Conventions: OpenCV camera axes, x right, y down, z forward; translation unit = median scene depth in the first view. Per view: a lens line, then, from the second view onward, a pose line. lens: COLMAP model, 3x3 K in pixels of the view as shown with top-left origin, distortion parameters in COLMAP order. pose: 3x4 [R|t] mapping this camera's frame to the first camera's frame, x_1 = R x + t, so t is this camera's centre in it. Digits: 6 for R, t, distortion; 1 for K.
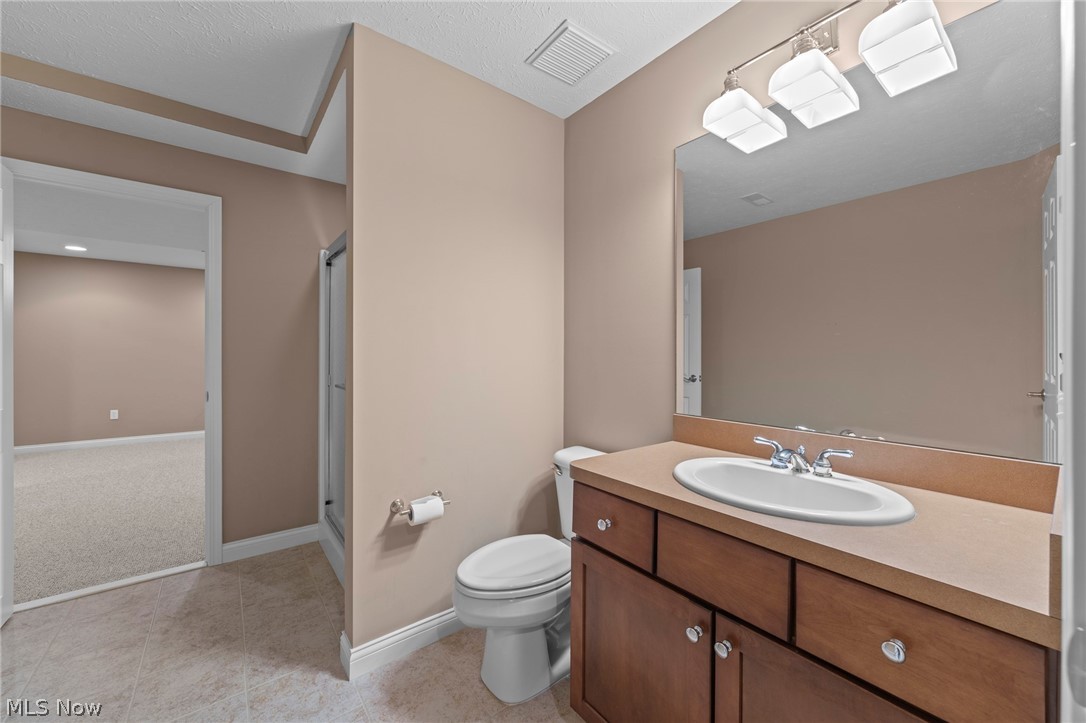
lens RADIAL K [[410.8, 0, 543.9], [0, 410.8, 359.7], [0, 0, 1]] dist [-0.001074, -0.000166]
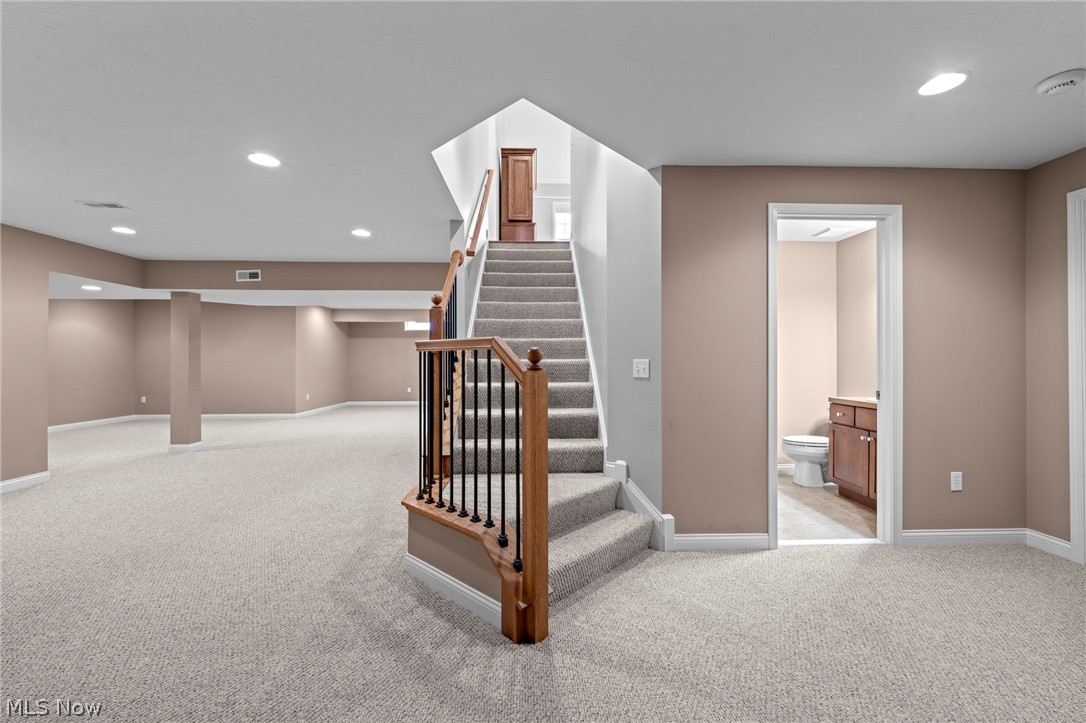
lens RADIAL K [[453.4, 0, 543.0], [0, 453.4, 361.5], [0, 0, 1]] dist [0.000024, -0.000004]
pose [[0.811443, -0.008400, -0.584371, 0.359463], [0.003830, 0.999952, -0.009057, 0.031025], [0.584419, 0.005111, 0.811436, -3.278971]]
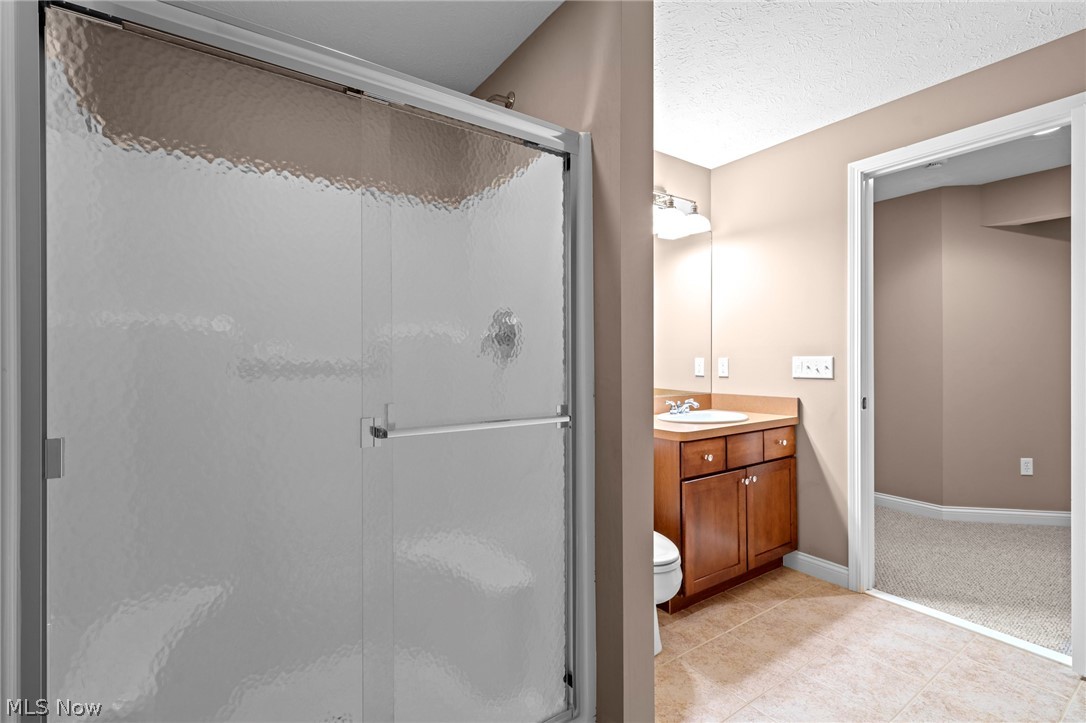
lens RADIAL K [[484.8, 0, 543.0], [0, 484.8, 361.5], [0, 0, 1]] dist [-0.000781, -0.000119]
pose [[0.046966, -0.005224, 0.998883, -2.012737], [0.010503, 0.999934, 0.004735, -0.011595], [-0.998841, 0.010268, 0.047018, 1.702892]]
